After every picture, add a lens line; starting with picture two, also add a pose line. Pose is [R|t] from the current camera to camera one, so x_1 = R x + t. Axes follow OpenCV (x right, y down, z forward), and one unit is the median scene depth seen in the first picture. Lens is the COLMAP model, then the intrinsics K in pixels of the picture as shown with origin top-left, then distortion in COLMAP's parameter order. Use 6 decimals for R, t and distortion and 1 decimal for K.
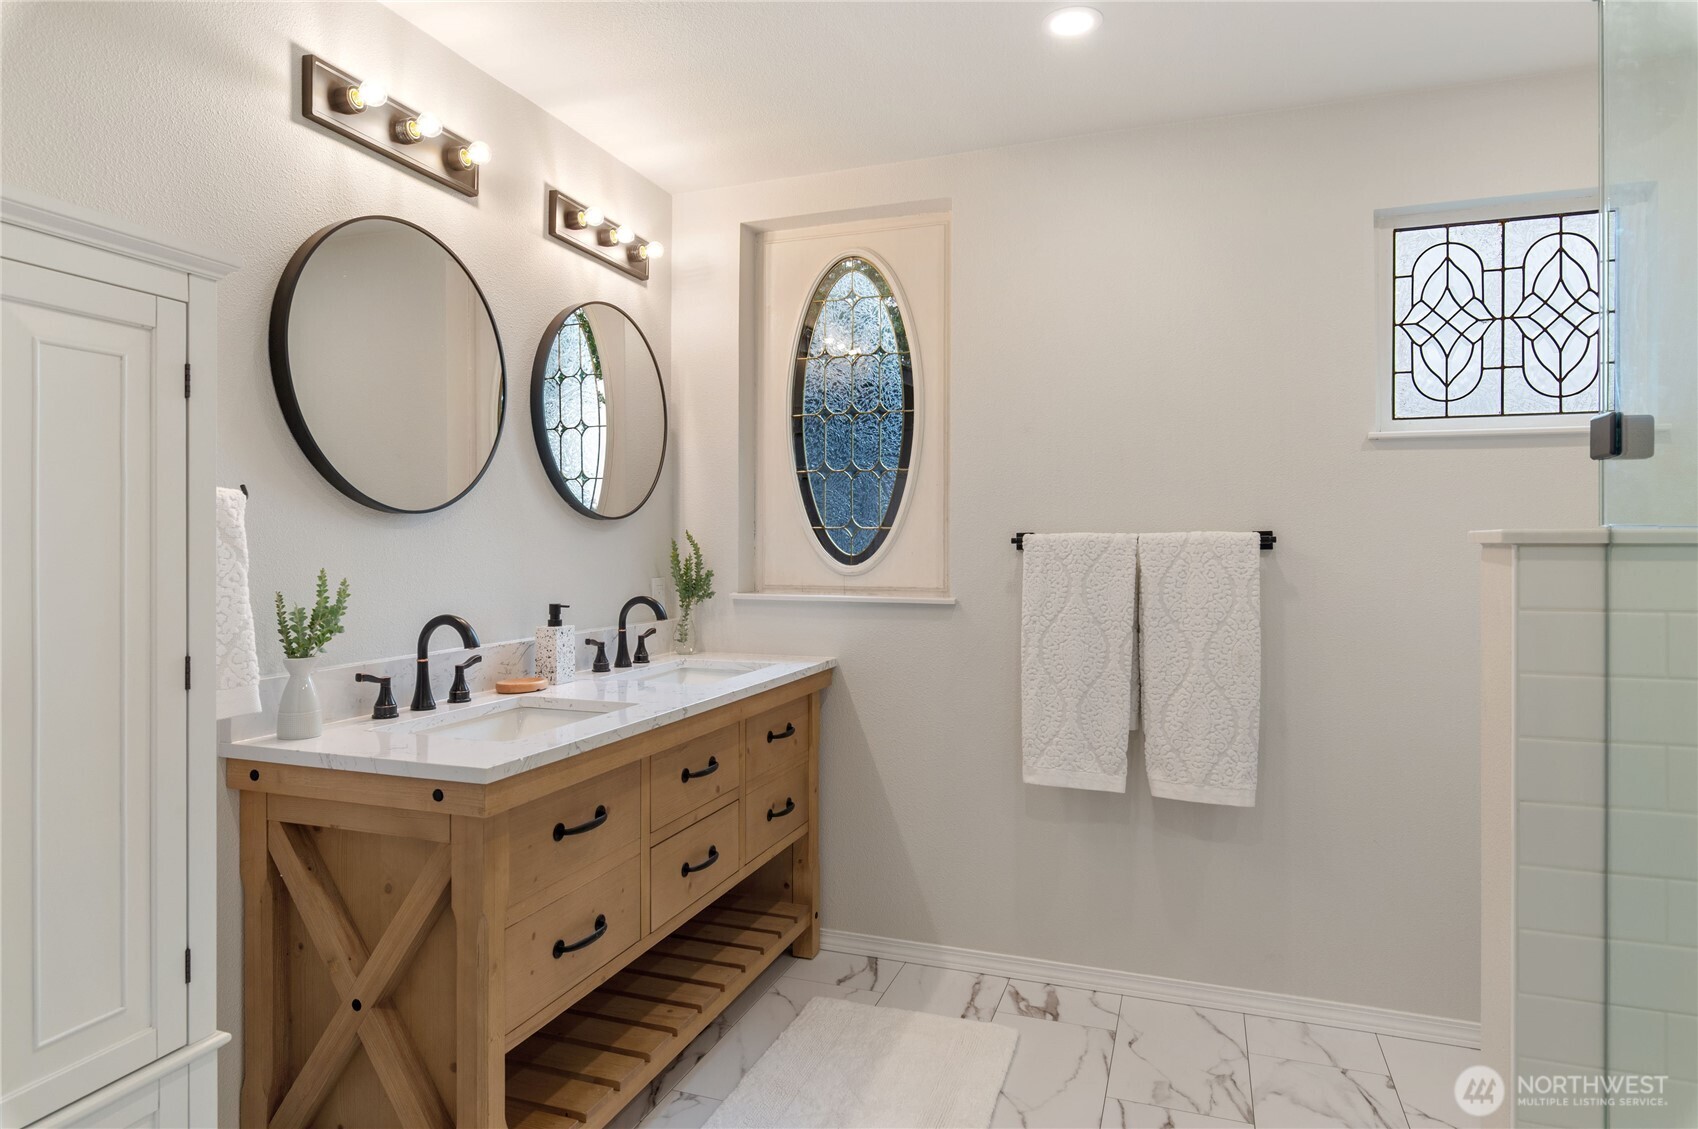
lens RADIAL K [[979.7, 0, 850.0], [0, 979.7, 542.3], [0, 0, 1]] dist [-0.000469, 0.000870]
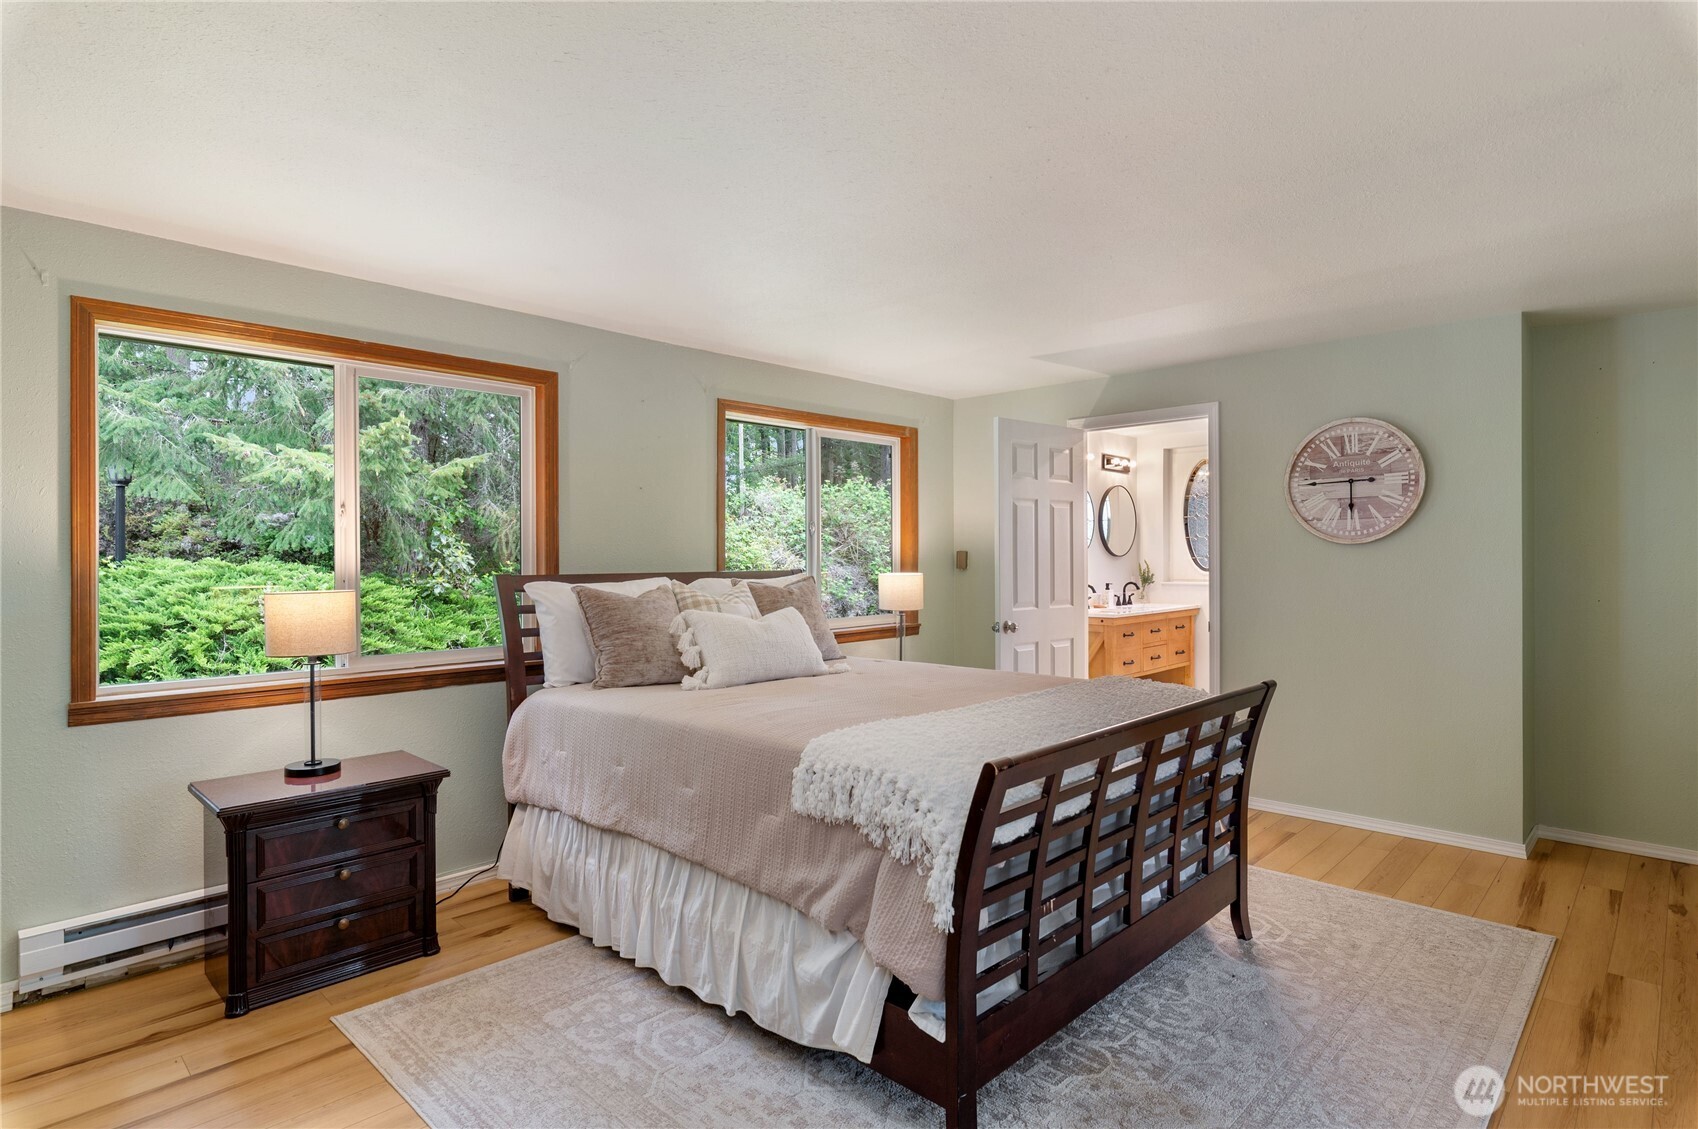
lens RADIAL K [[909.0, 0, 847.5], [0, 909.0, 560.4], [0, 0, 1]] dist [-0.000323, -0.000496]
pose [[0.915982, -0.005259, -0.401185, 0.124648], [0.006684, 0.999975, 0.002153, -0.025826], [0.401163, -0.004653, 0.915995, -2.128853]]
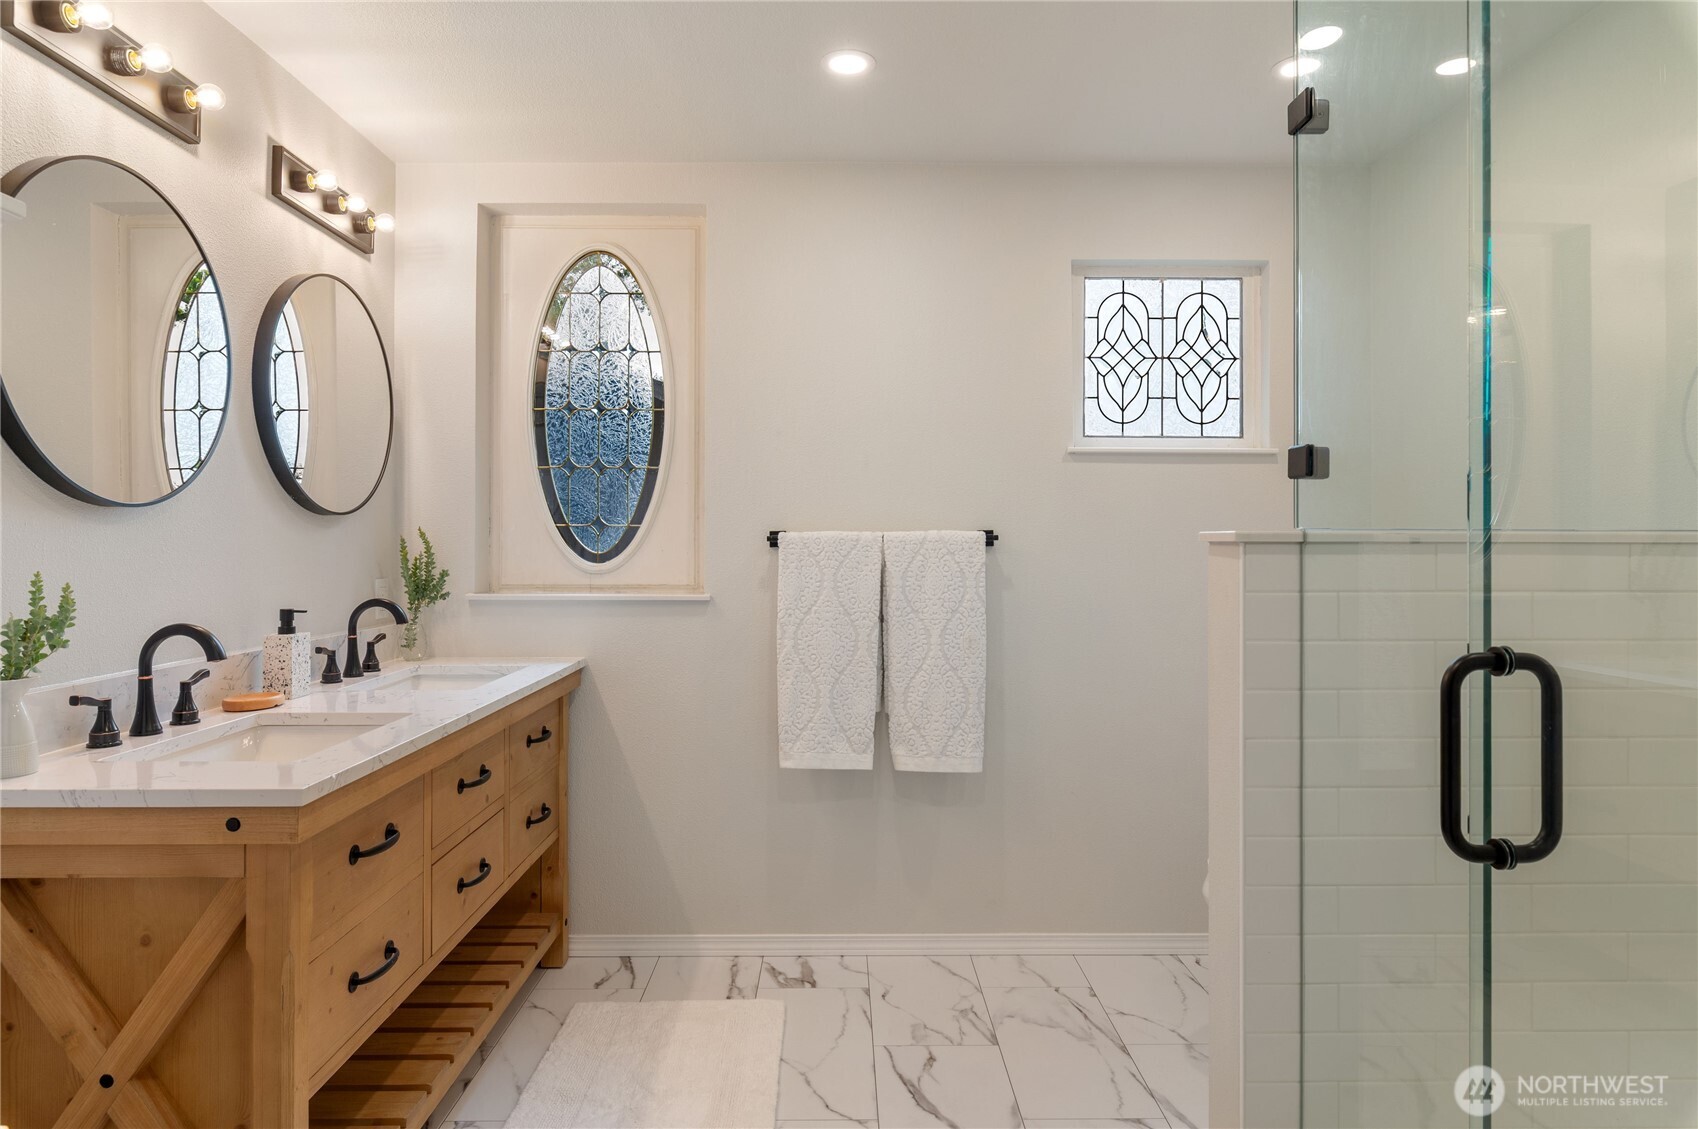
lens RADIAL K [[986.7, 0, 848.3], [0, 986.7, 537.2], [0, 0, 1]] dist [0.000320, 0.000919]
pose [[0.937634, 0.000859, 0.347622, -0.131499], [-0.000141, 0.999998, -0.002089, -0.000982], [-0.347623, 0.001910, 0.937633, -0.023739]]
